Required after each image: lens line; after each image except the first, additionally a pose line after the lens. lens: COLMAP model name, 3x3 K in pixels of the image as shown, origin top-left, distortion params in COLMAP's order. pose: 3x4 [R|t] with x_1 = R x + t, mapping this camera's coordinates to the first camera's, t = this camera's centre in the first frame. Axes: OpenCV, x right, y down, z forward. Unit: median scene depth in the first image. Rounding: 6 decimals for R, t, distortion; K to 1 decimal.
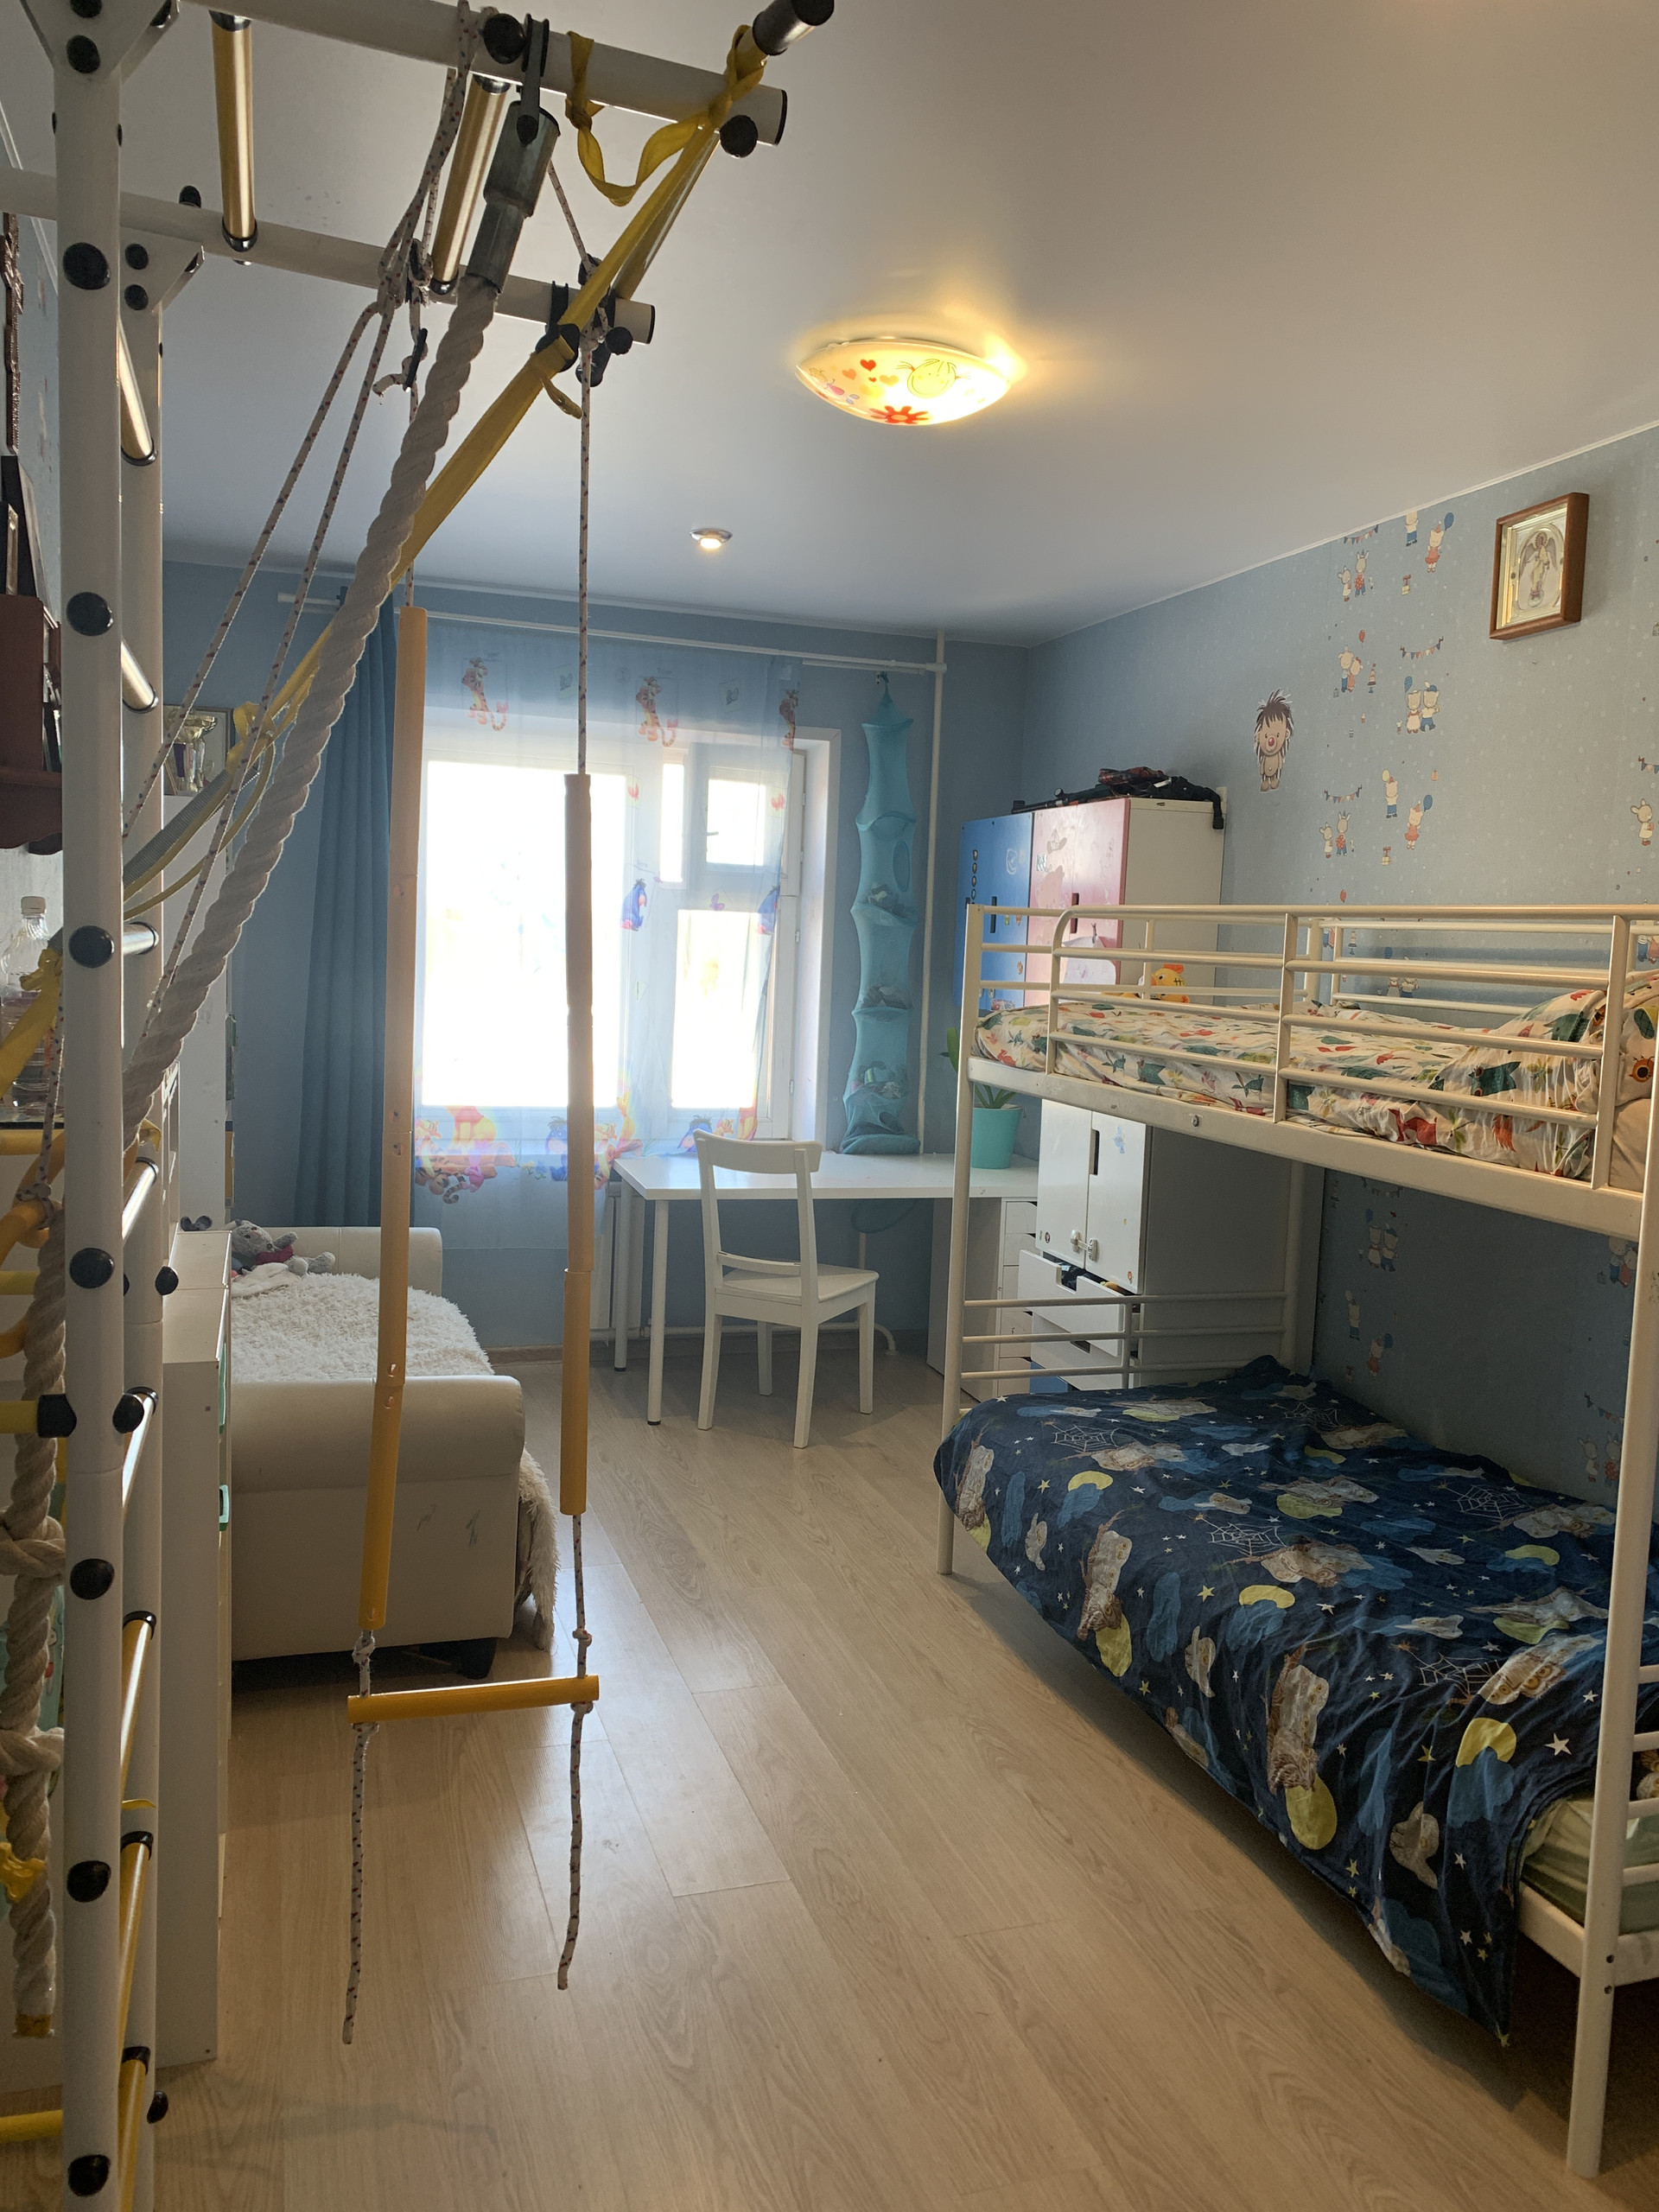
lens RADIAL K [[1701.6, 0, 826.5], [0, 1701.6, 1143.0], [0, 0, 1]] dist [0.102944, -0.039591]
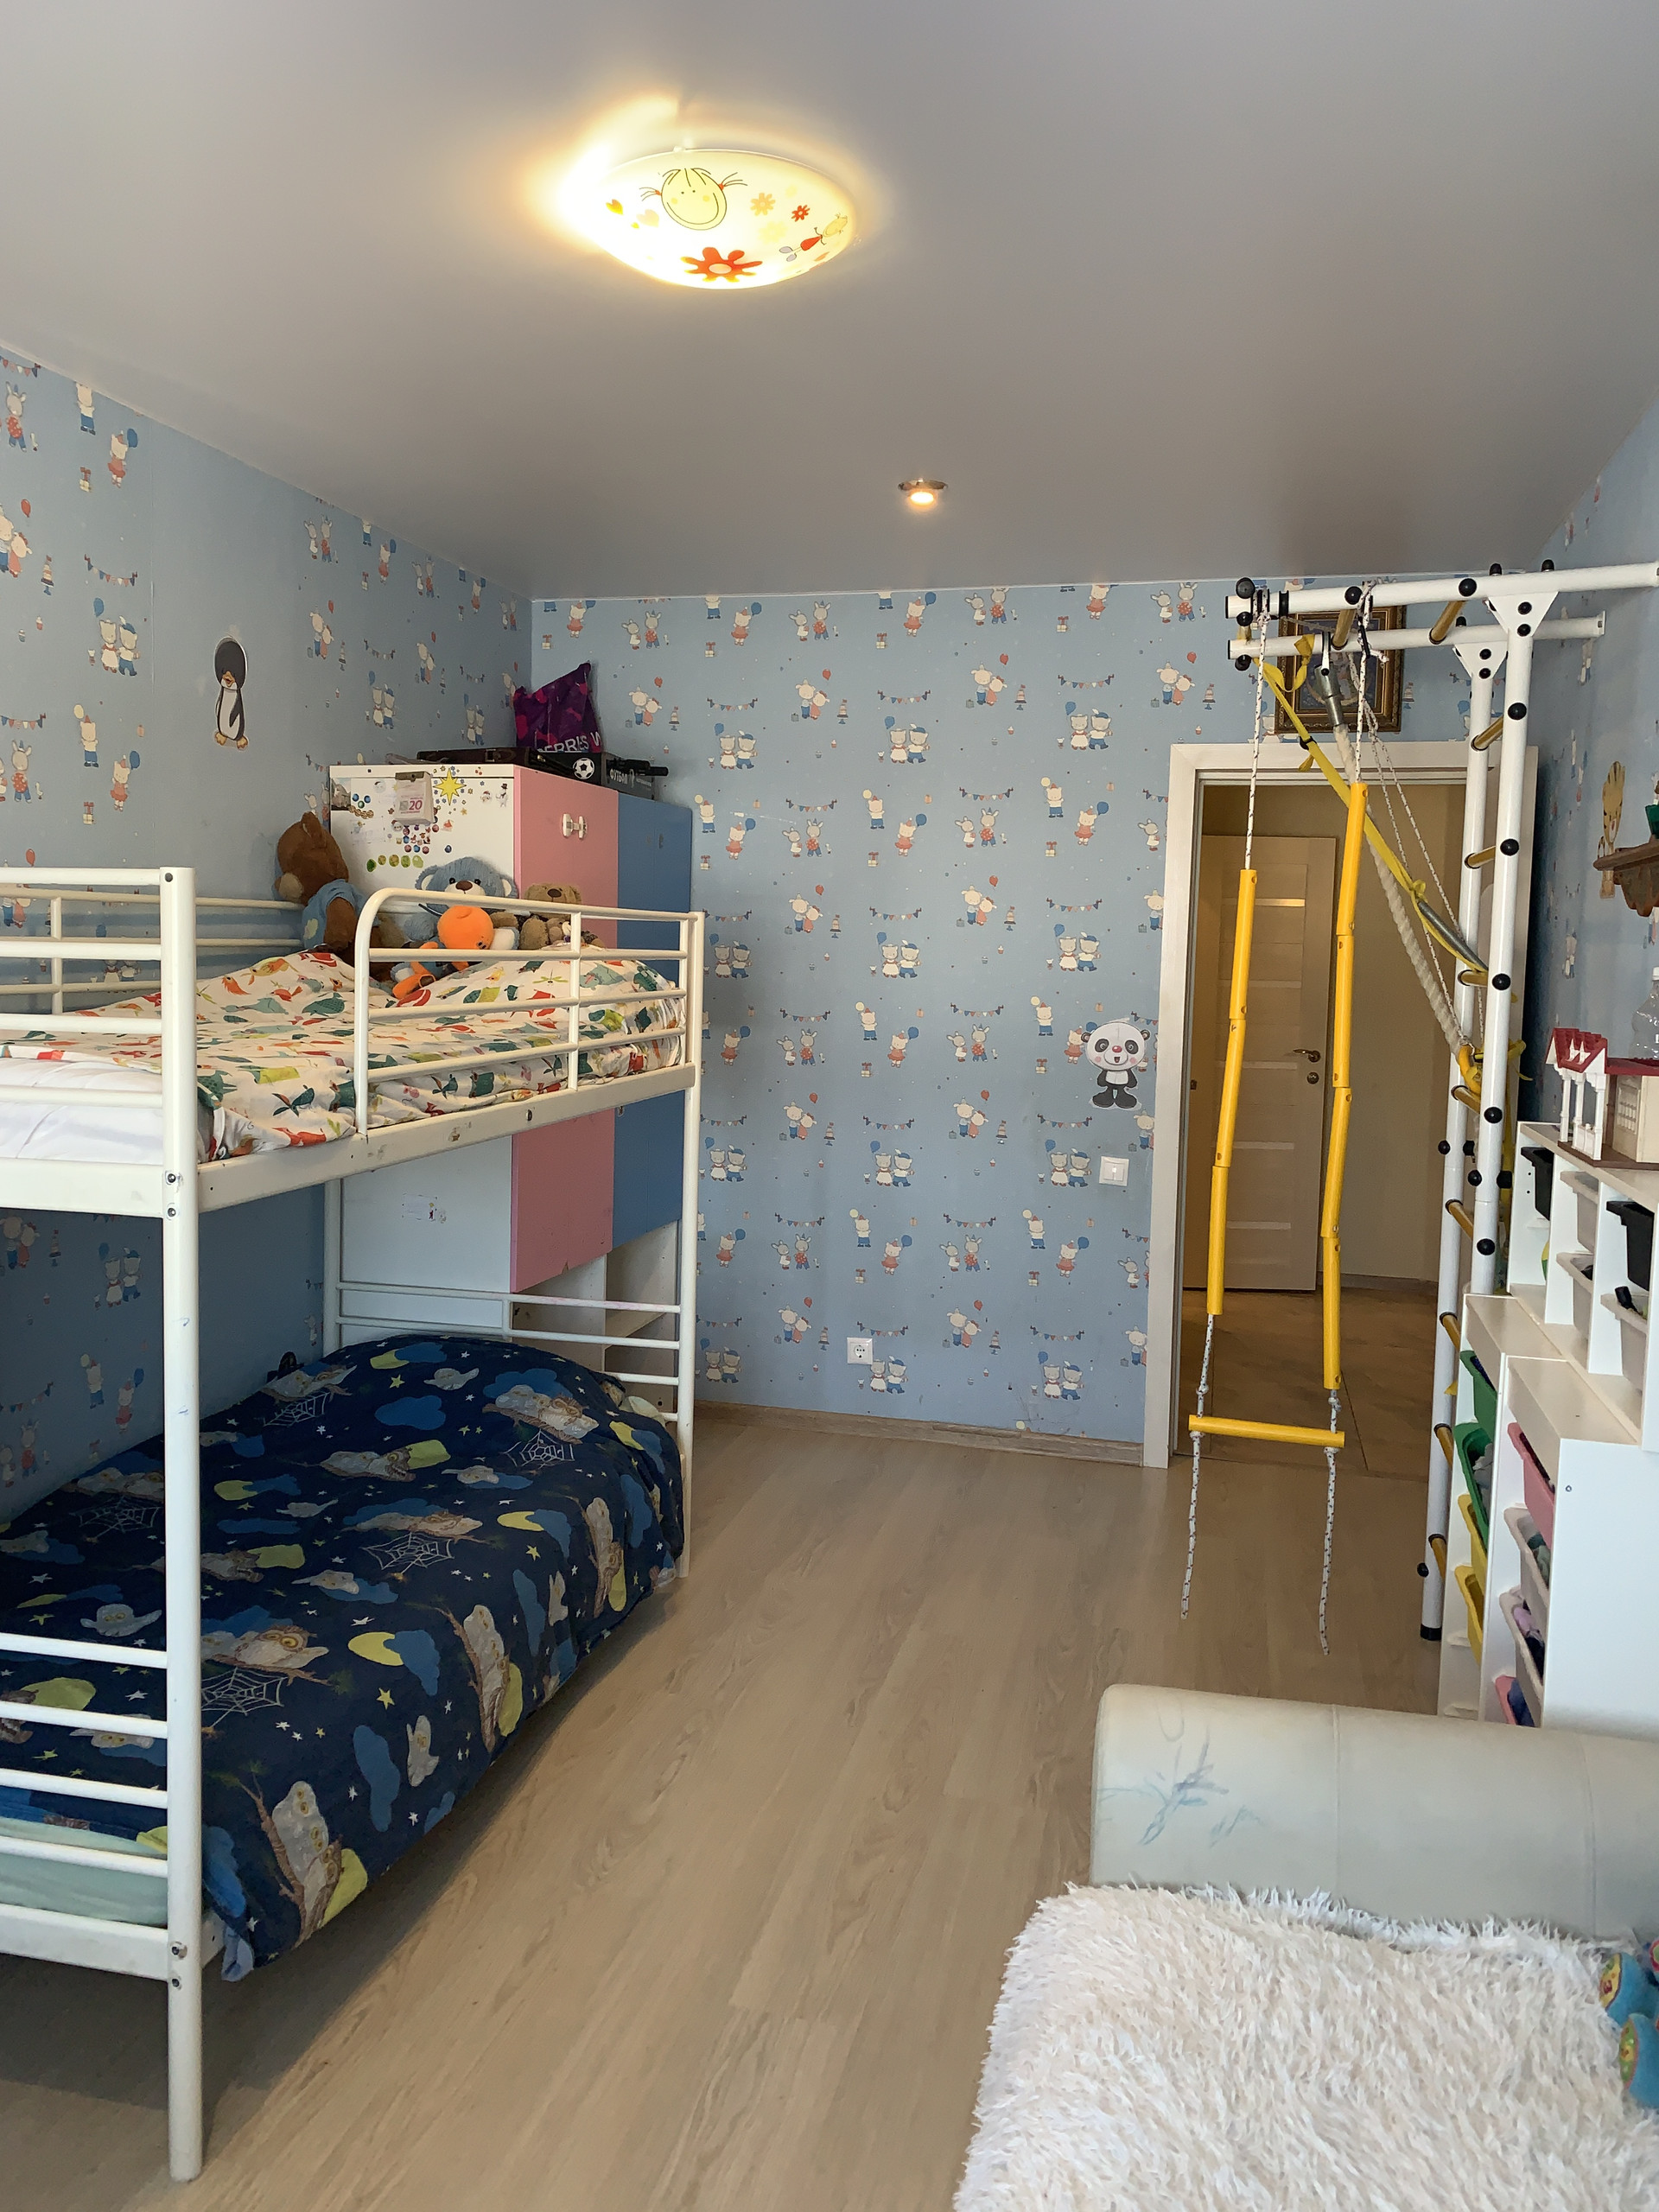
lens RADIAL K [[1716.9, 0, 830.3], [0, 1716.9, 1092.9], [0, 0, 1]] dist [0.011798, -0.003616]
pose [[-0.851201, -0.101249, 0.514982, -0.423933], [0.012335, 0.977085, 0.212491, -0.222845], [-0.524696, 0.187225, -0.830446, 1.633766]]
